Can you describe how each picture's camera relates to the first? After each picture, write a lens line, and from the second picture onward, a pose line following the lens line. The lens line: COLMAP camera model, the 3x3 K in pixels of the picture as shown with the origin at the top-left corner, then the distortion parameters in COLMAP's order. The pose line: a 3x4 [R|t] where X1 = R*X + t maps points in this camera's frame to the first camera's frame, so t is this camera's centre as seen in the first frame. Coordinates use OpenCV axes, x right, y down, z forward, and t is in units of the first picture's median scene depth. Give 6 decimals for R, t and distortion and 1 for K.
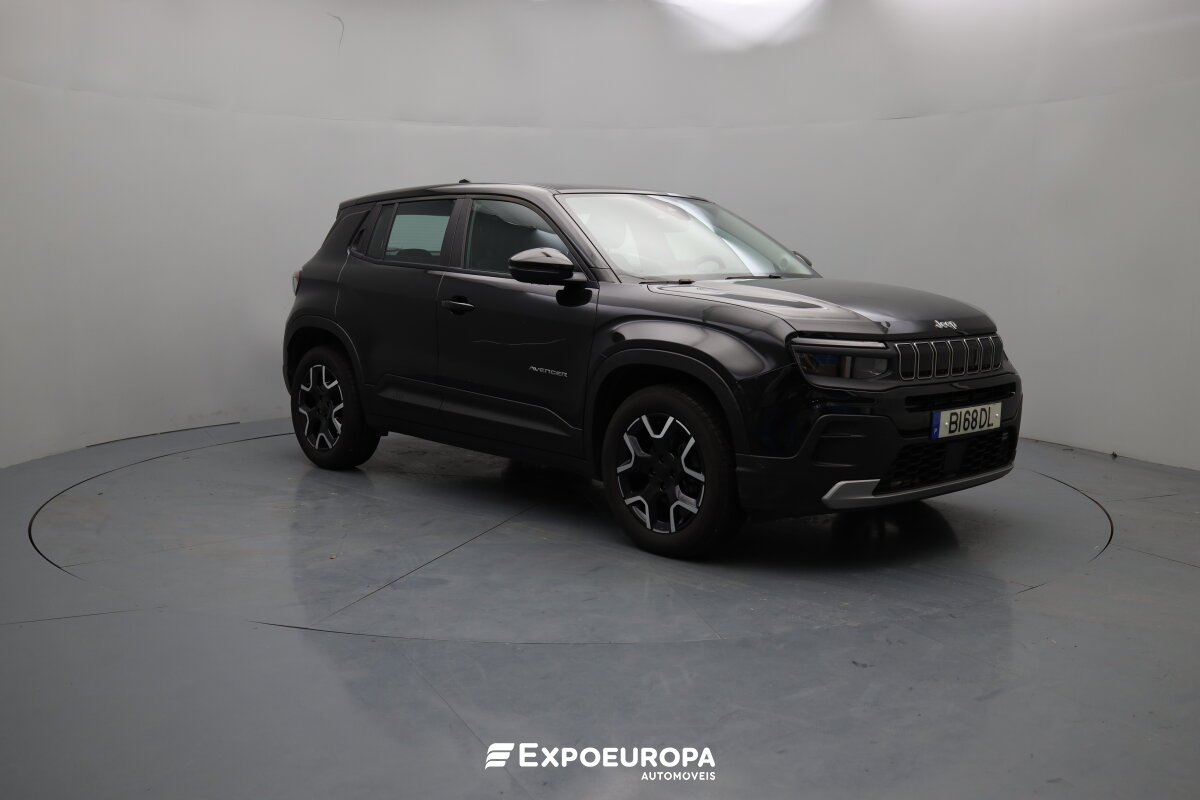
lens RADIAL K [[1221.9, 0, 600.0], [0, 1221.9, 400.0], [0, 0, 1]] dist [-0.026239, -0.014694]
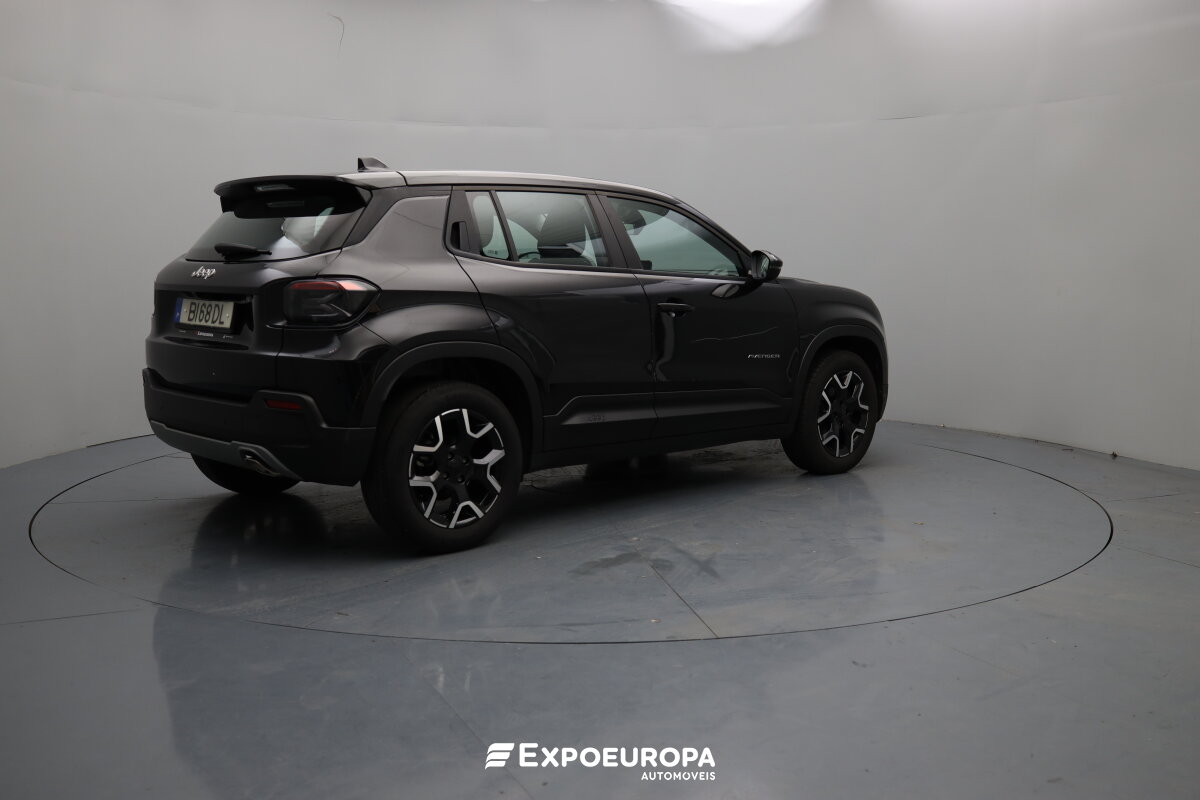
lens RADIAL K [[1221.9, 0, 600.0], [0, 1221.9, 400.0], [0, 0, 1]] dist [-0.026239, -0.014694]
pose [[-0.011487, -0.124362, 0.992170, -1.270003], [0.114770, 0.985514, 0.124856, -0.153725], [-0.993326, 0.115306, 0.002953, 1.224665]]
